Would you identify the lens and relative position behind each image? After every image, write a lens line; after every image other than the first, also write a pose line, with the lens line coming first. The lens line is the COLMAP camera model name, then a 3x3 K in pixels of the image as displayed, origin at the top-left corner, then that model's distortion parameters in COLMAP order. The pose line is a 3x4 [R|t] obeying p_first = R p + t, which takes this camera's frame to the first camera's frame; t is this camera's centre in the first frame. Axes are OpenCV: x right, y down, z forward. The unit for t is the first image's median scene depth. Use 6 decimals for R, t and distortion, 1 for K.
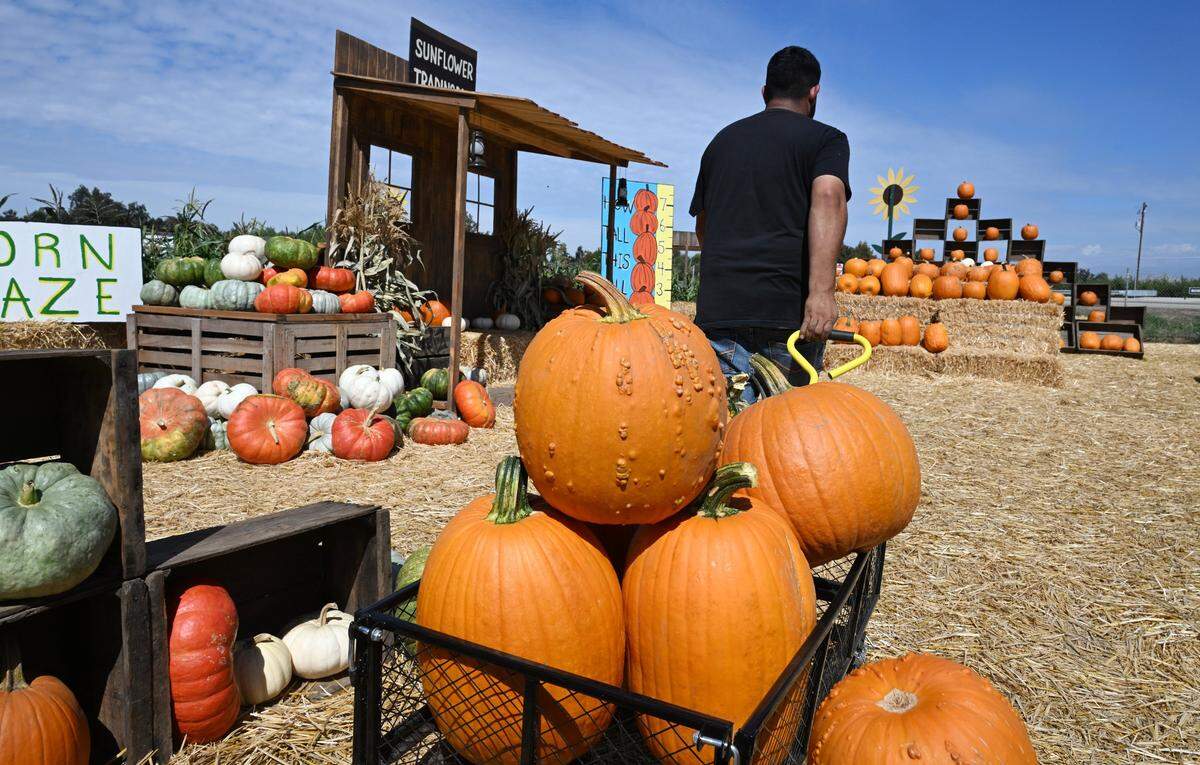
lens RADIAL K [[863.7, 0, 600.0], [0, 863.7, 382.5], [0, 0, 1]] dist [-0.000315, 0.001089]
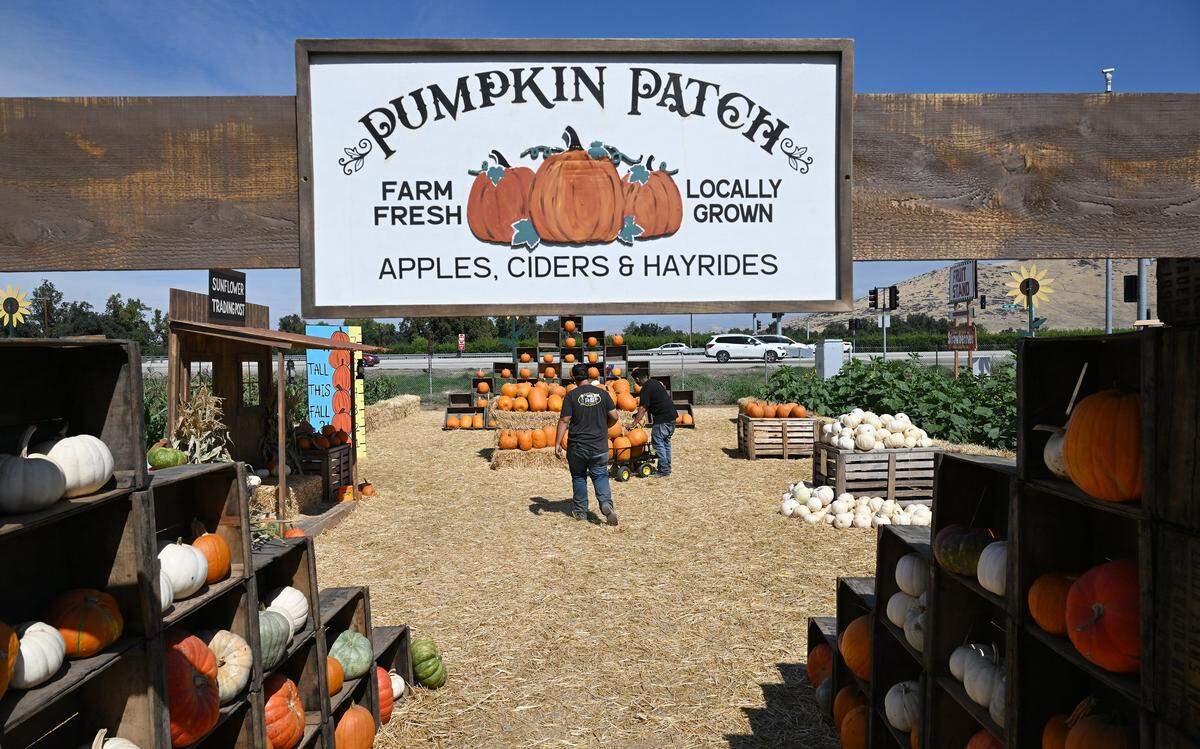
lens RADIAL K [[938.4, 0, 600.0], [0, 938.4, 374.5], [0, 0, 1]] dist [-0.001825, -0.000570]
pose [[0.899901, -0.065066, 0.431212, -0.288468], [0.081338, 0.996498, -0.019382, -0.154949], [-0.428441, 0.052516, 0.902042, -0.550307]]
